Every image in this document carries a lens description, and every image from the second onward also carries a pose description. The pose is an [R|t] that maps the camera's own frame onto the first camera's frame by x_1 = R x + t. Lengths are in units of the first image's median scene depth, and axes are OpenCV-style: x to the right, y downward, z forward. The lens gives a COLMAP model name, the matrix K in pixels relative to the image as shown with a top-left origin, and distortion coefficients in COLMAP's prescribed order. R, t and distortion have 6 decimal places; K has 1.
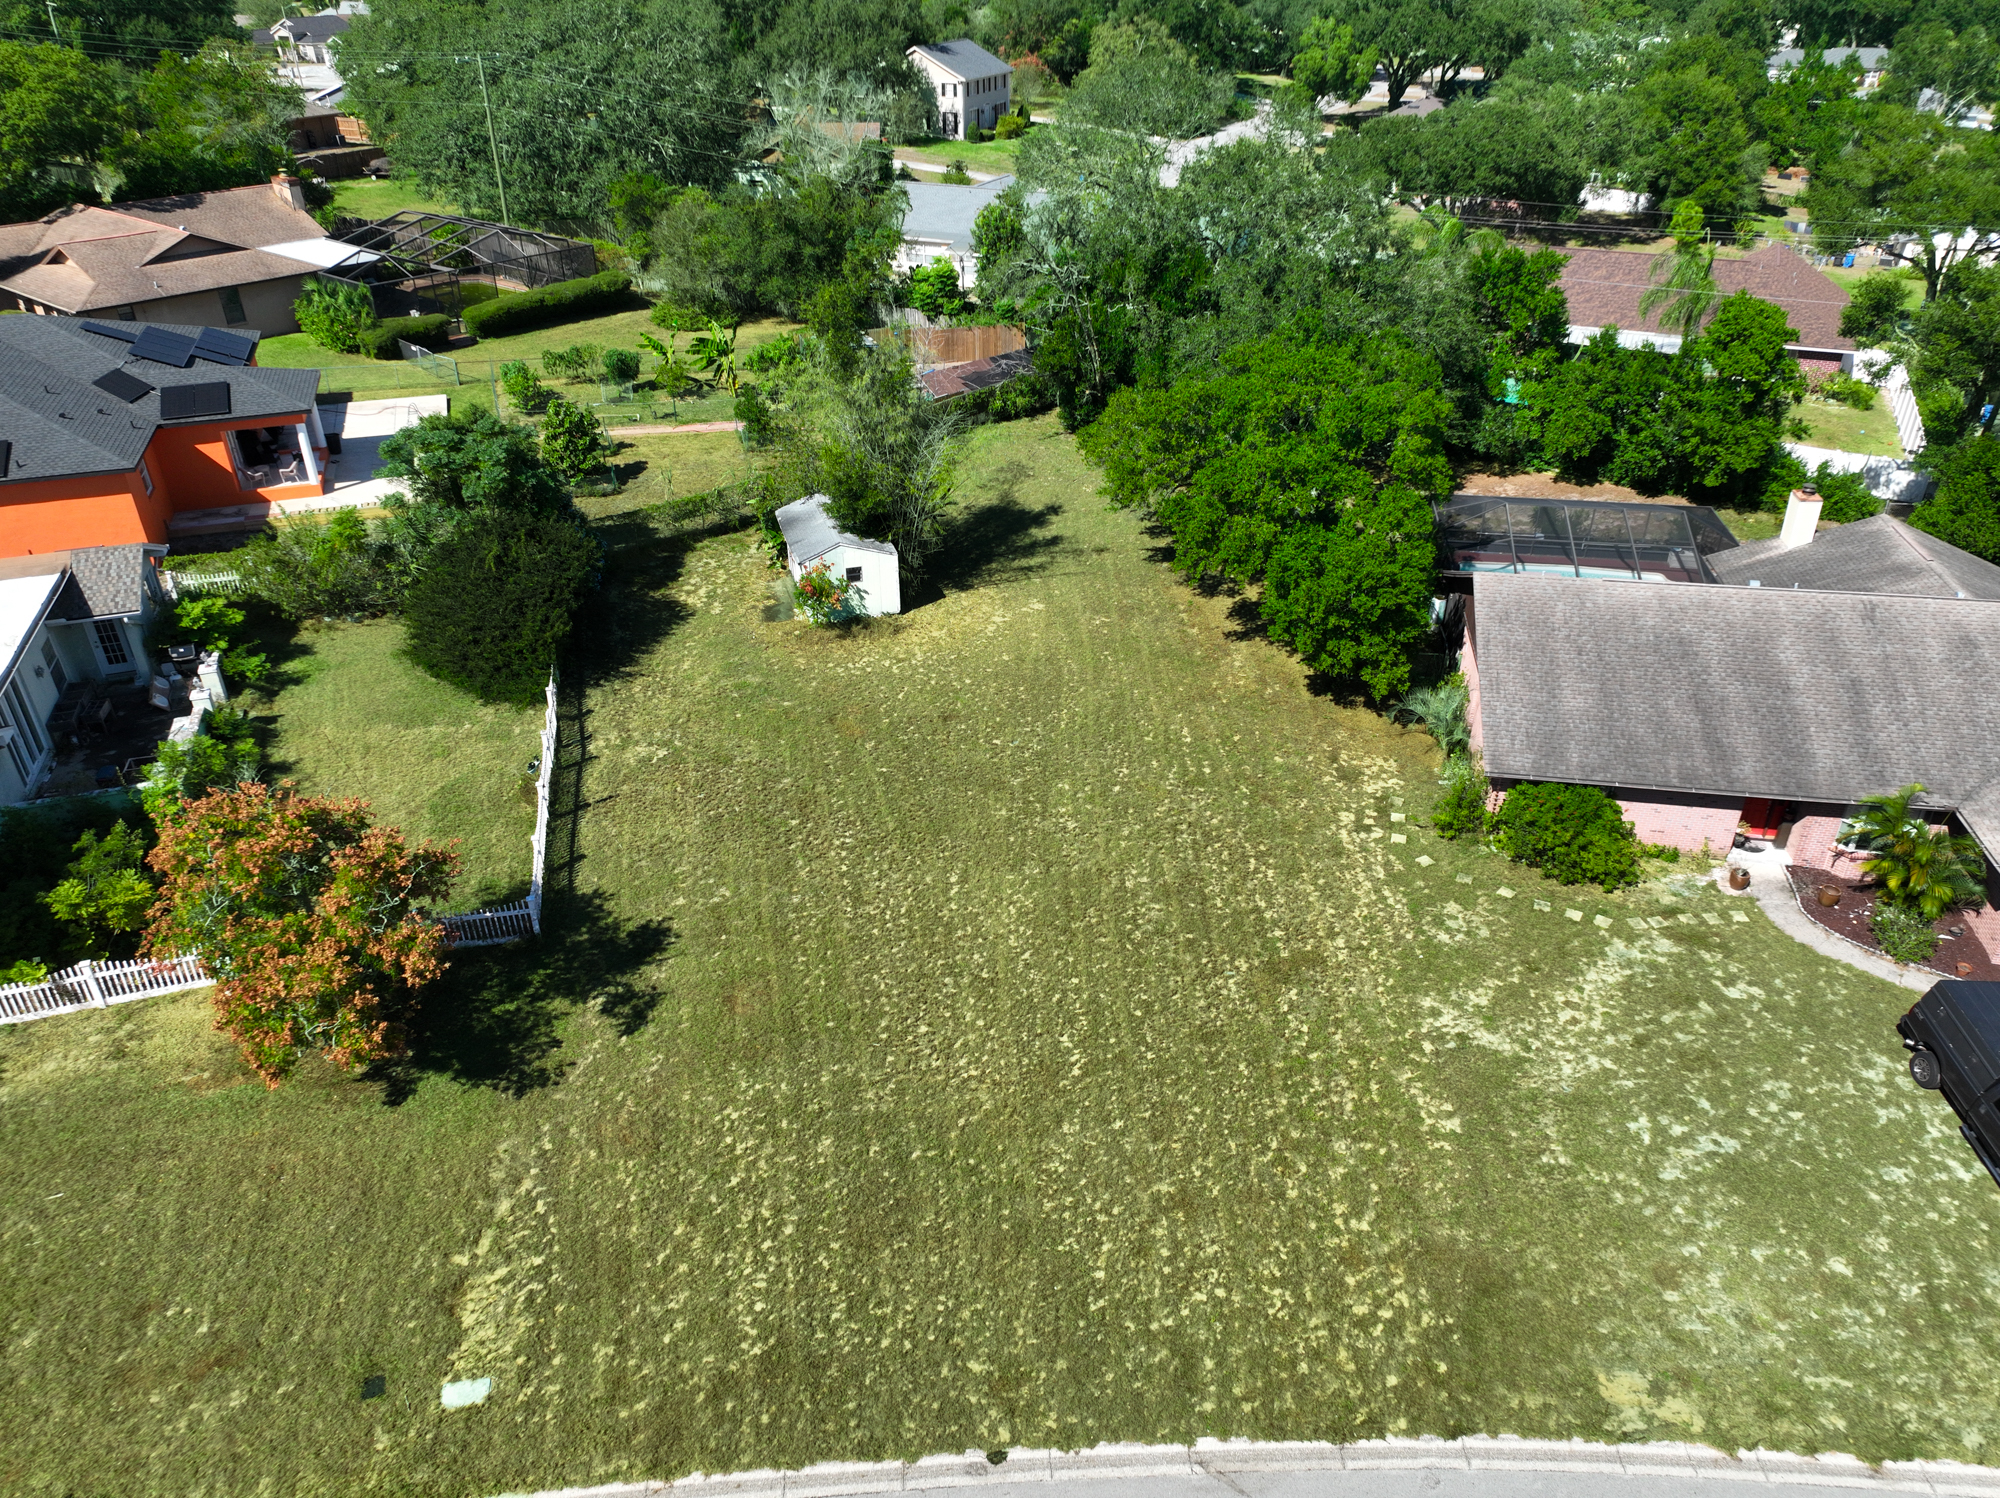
lens RADIAL K [[1395.6, 0, 1008.6], [0, 1395.6, 744.6], [0, 0, 1]] dist [0.000586, 0.014973]
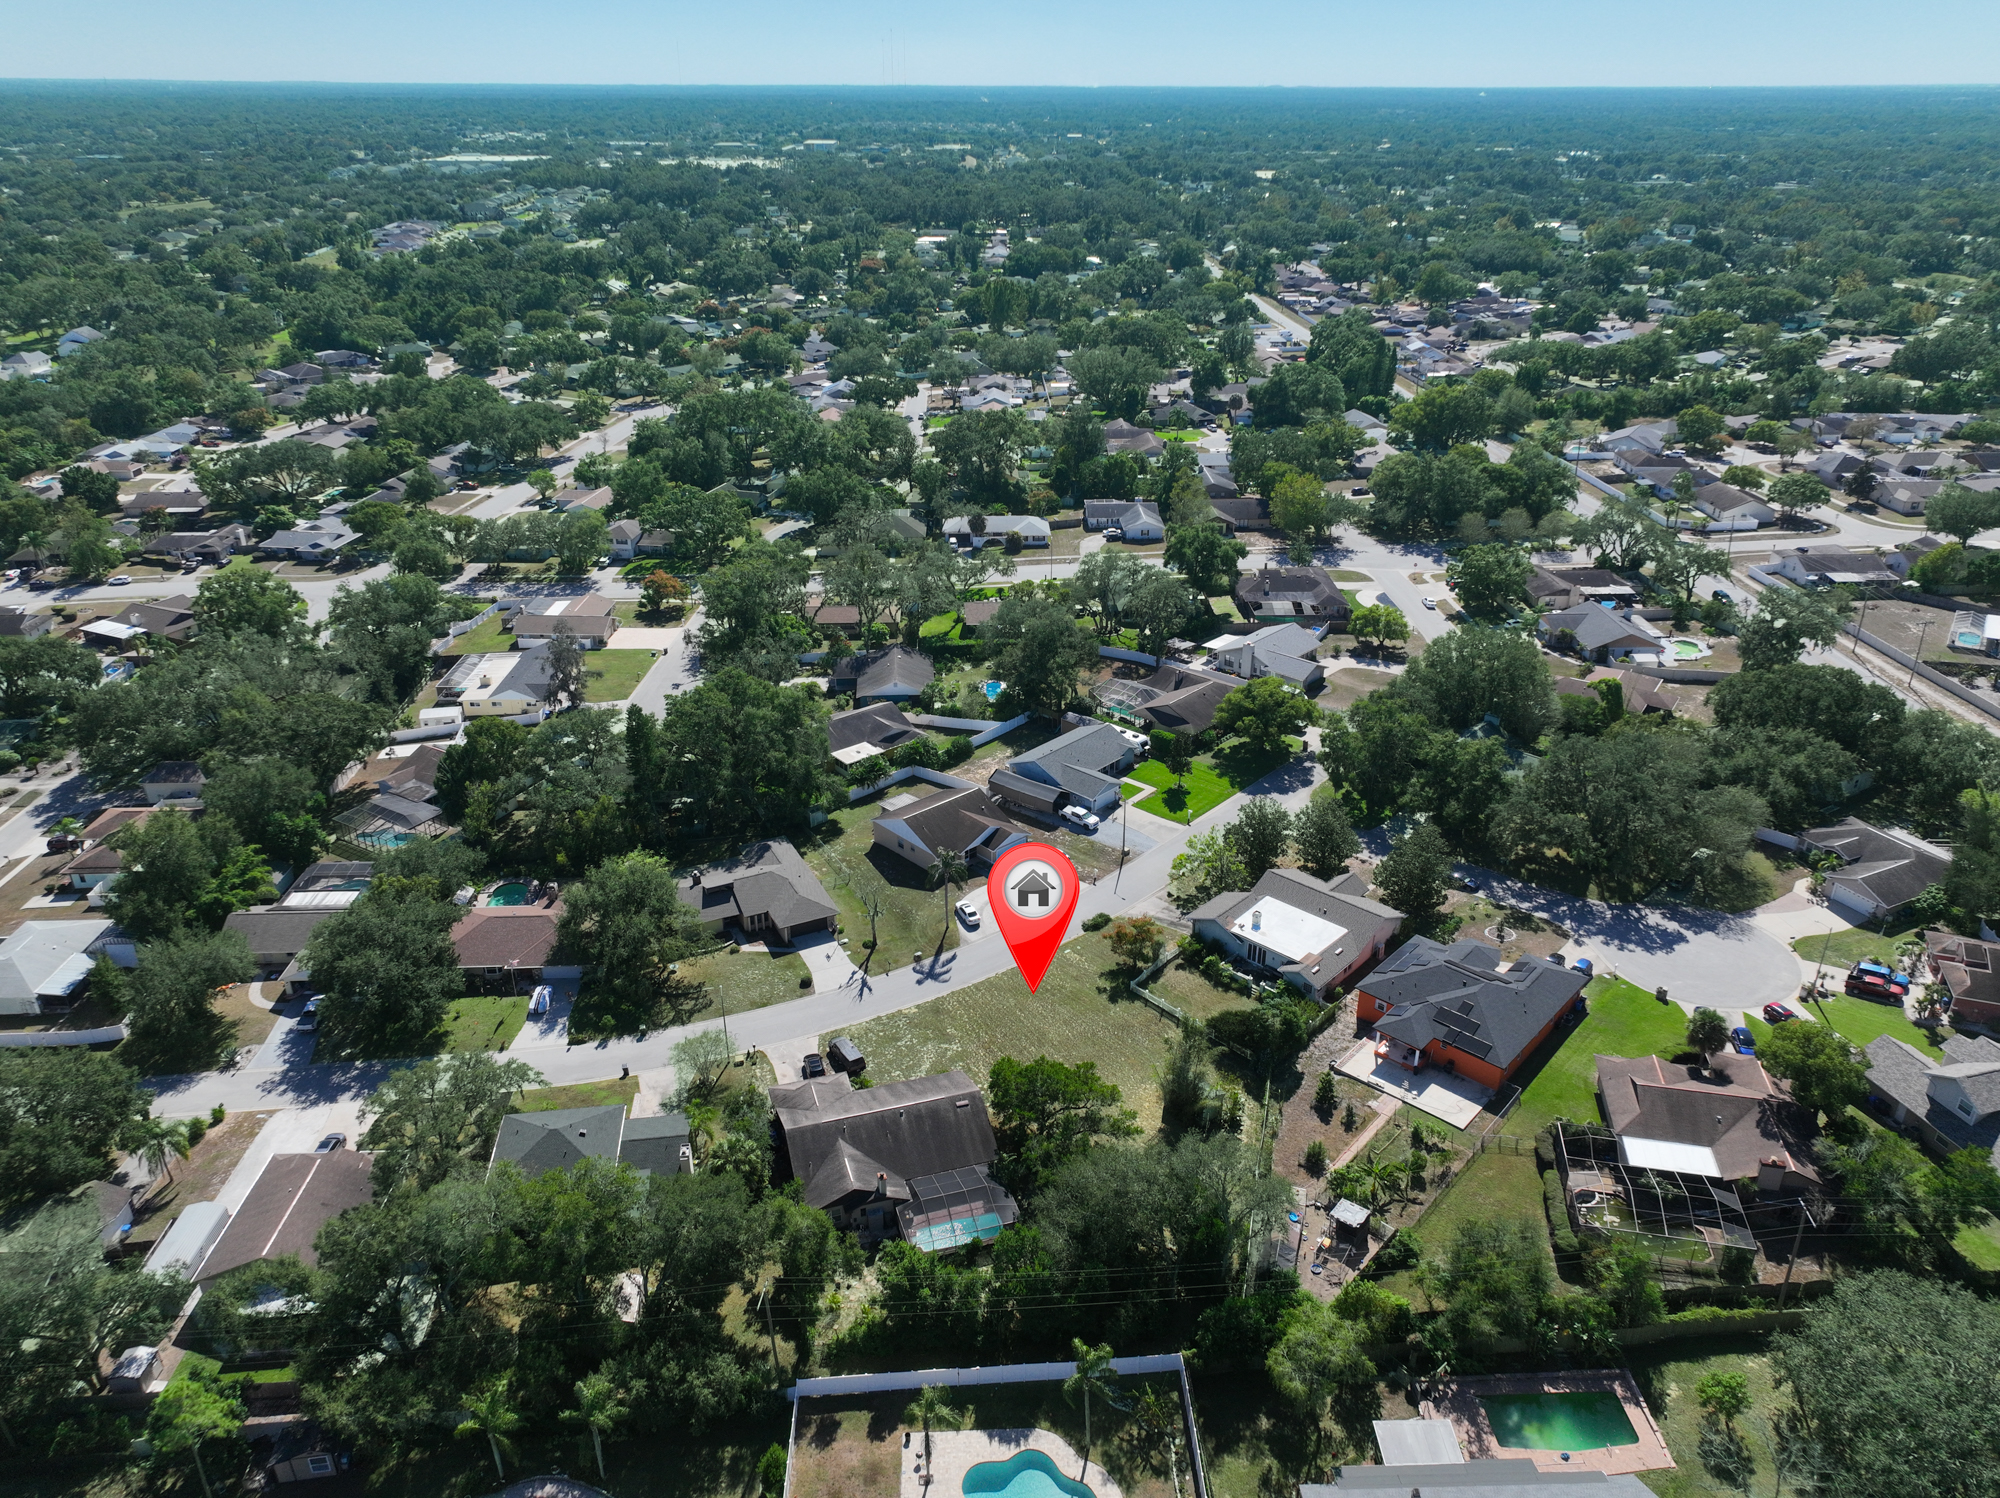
lens RADIAL K [[1395.6, 0, 1008.6], [0, 1395.6, 744.6], [0, 0, 1]] dist [0.000586, 0.014973]
pose [[-0.887682, 0.202320, -0.413626, 2.178835], [-0.229333, 0.584692, 0.778165, -4.707377], [0.399283, 0.785622, -0.472622, 2.887269]]
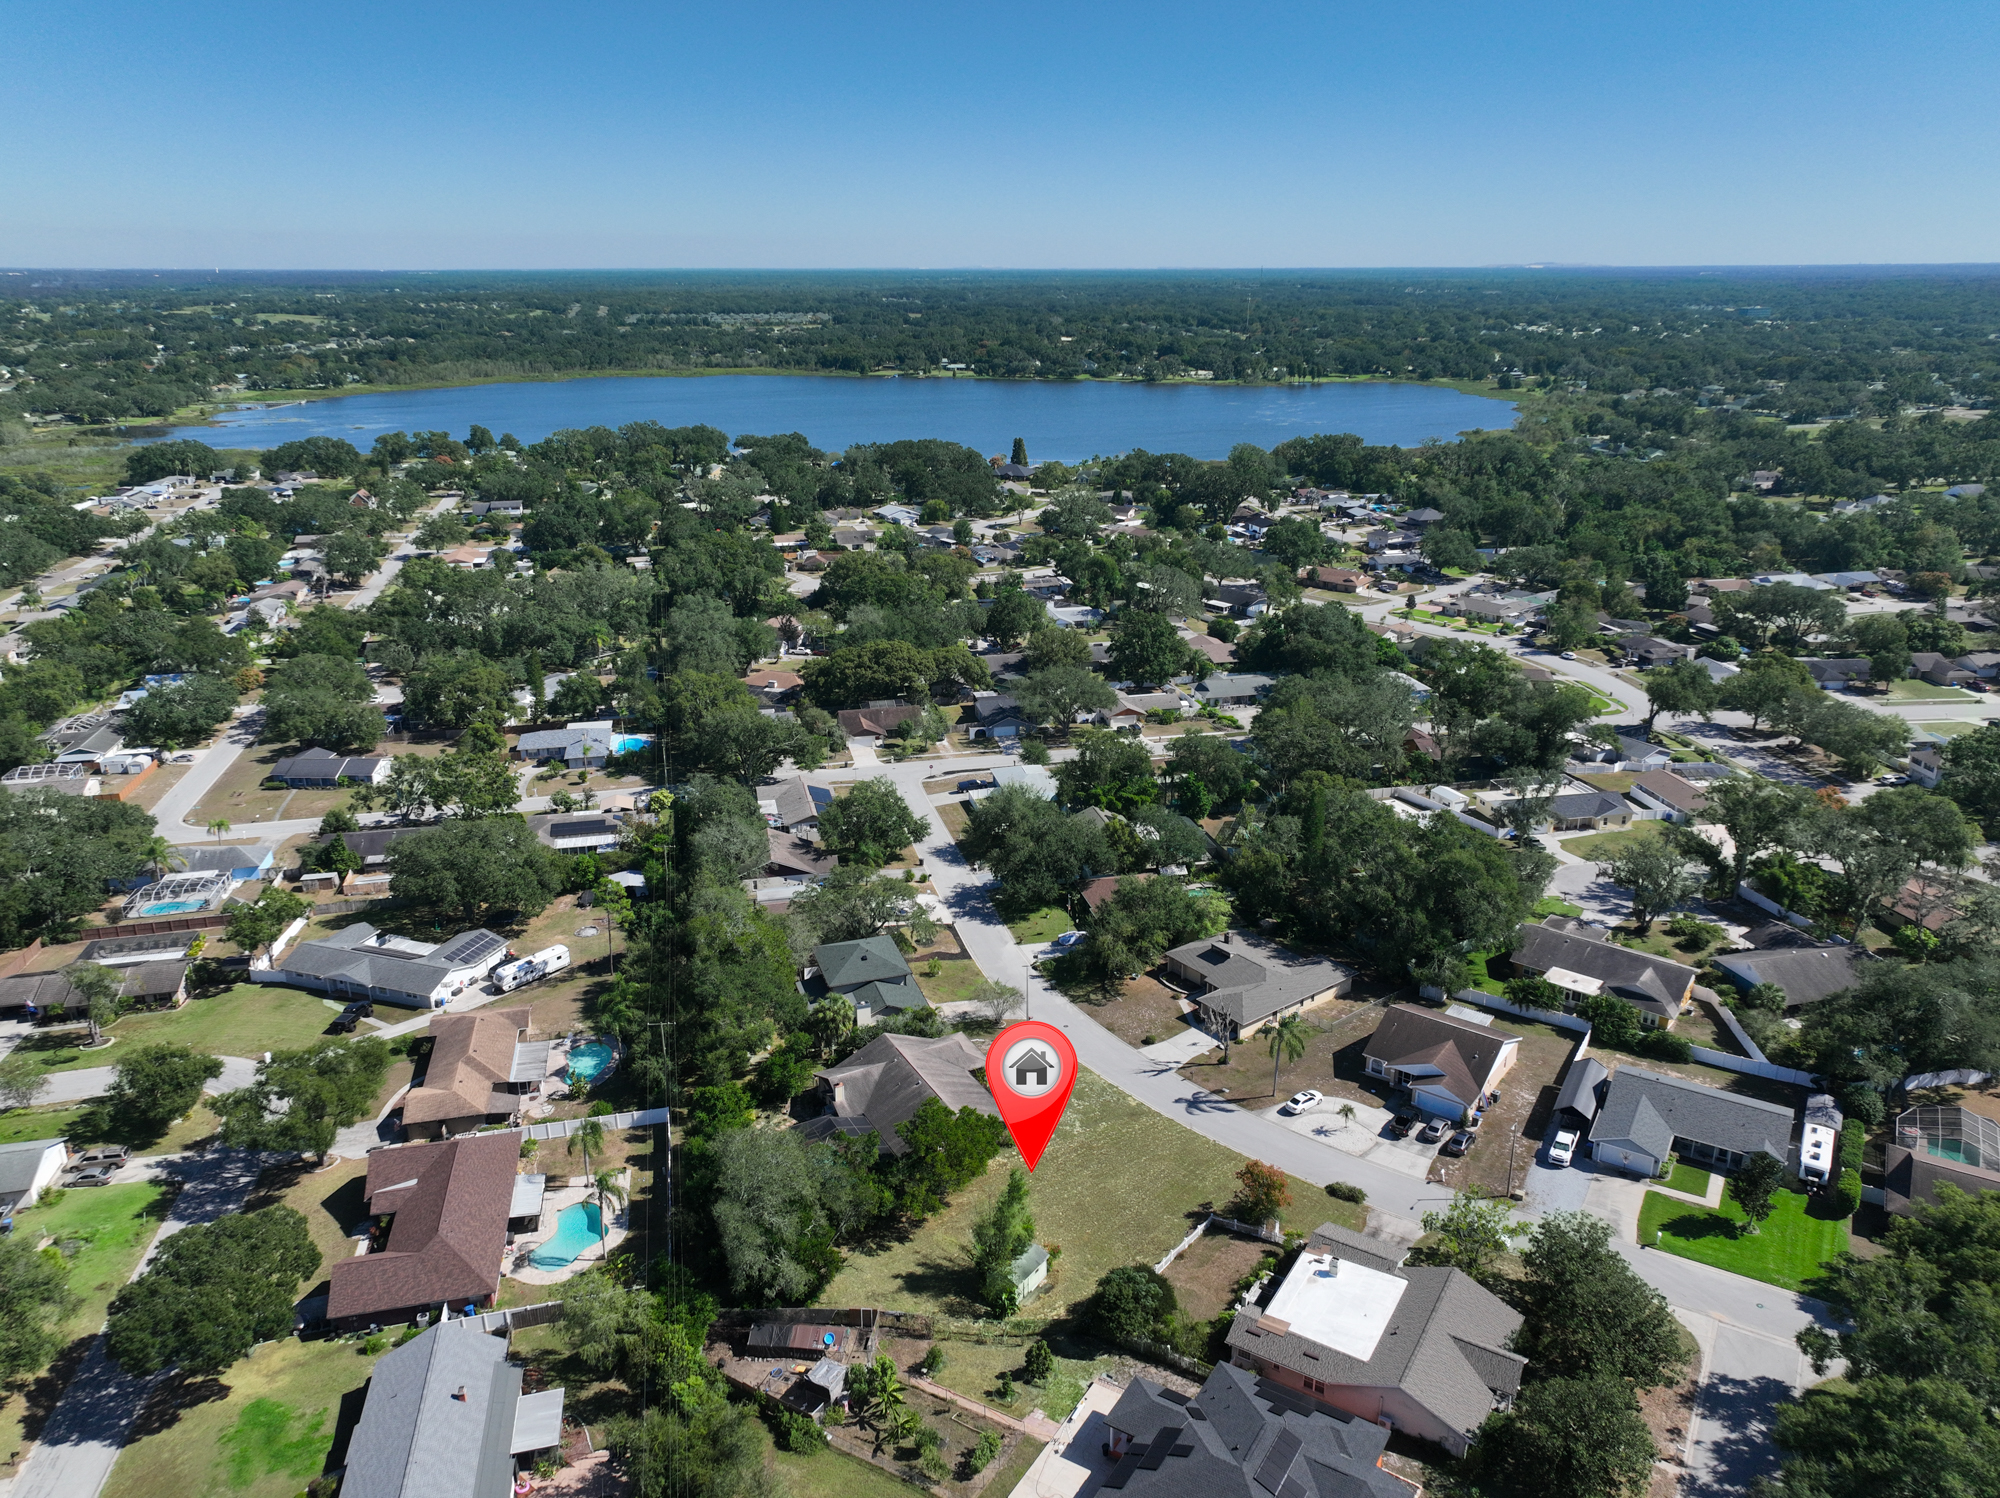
lens RADIAL K [[1395.6, 0, 1008.6], [0, 1395.6, 744.6], [0, 0, 1]] dist [0.000586, 0.014973]
pose [[-0.619402, -0.244684, 0.745970, -3.172523], [0.404710, 0.714687, 0.570466, -4.073139], [-0.672719, 0.655249, -0.343653, 2.242274]]
